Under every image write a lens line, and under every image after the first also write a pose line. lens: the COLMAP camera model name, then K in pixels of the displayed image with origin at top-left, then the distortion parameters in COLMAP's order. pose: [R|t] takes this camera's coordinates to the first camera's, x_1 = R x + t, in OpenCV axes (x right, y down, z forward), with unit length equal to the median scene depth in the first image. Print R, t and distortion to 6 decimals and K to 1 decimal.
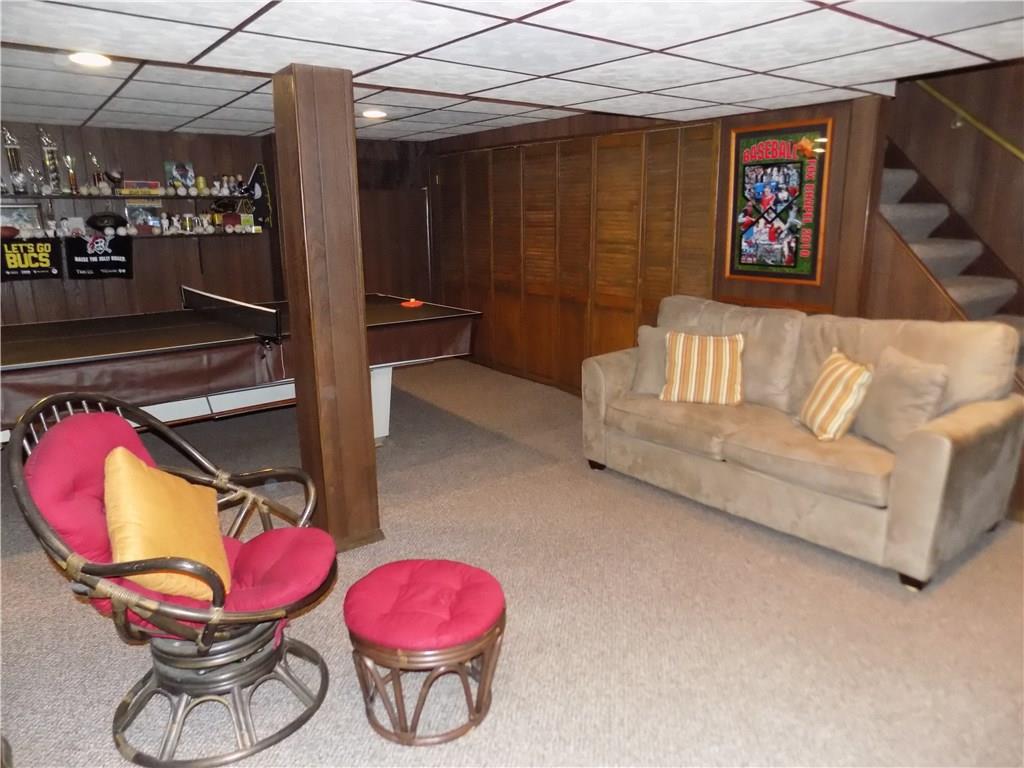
lens RADIAL K [[694.9, 0, 519.8], [0, 694.9, 379.1], [0, 0, 1]] dist [0.010092, 0.006558]
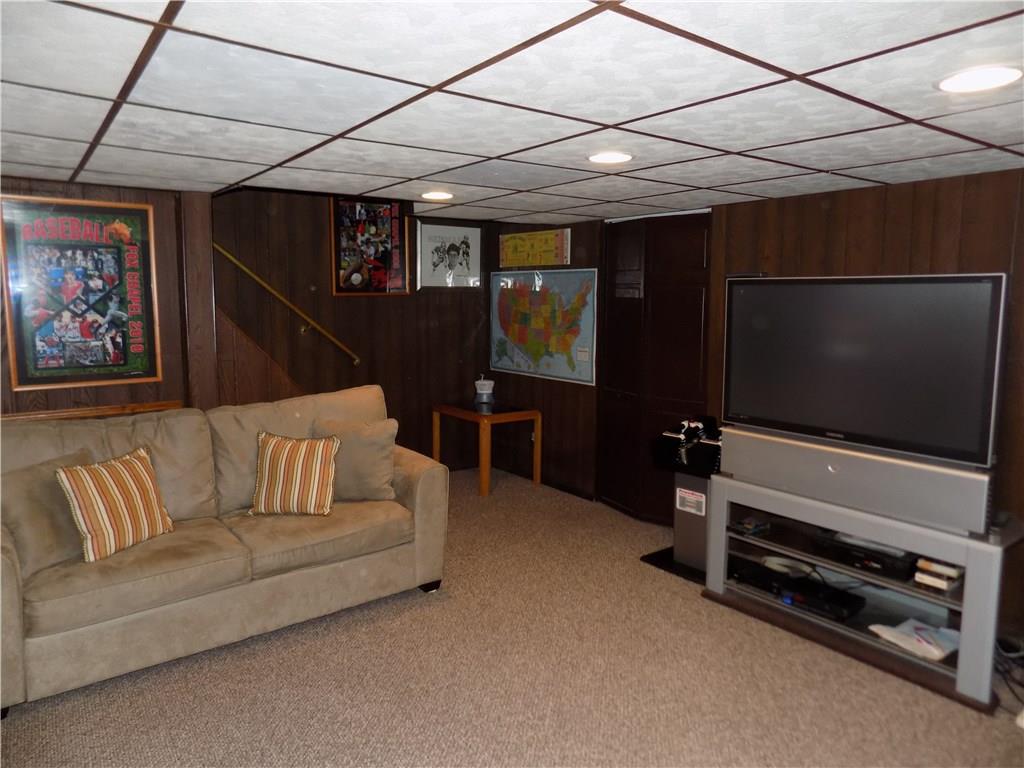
lens RADIAL K [[694.9, 0, 518.4], [0, 694.9, 382.7], [0, 0, 1]] dist [0.010092, 0.006558]
pose [[0.030415, -0.126731, 0.991471, -0.457553], [0.229911, 0.966220, 0.116450, -0.128190], [-0.972736, 0.224408, 0.058524, 0.477486]]
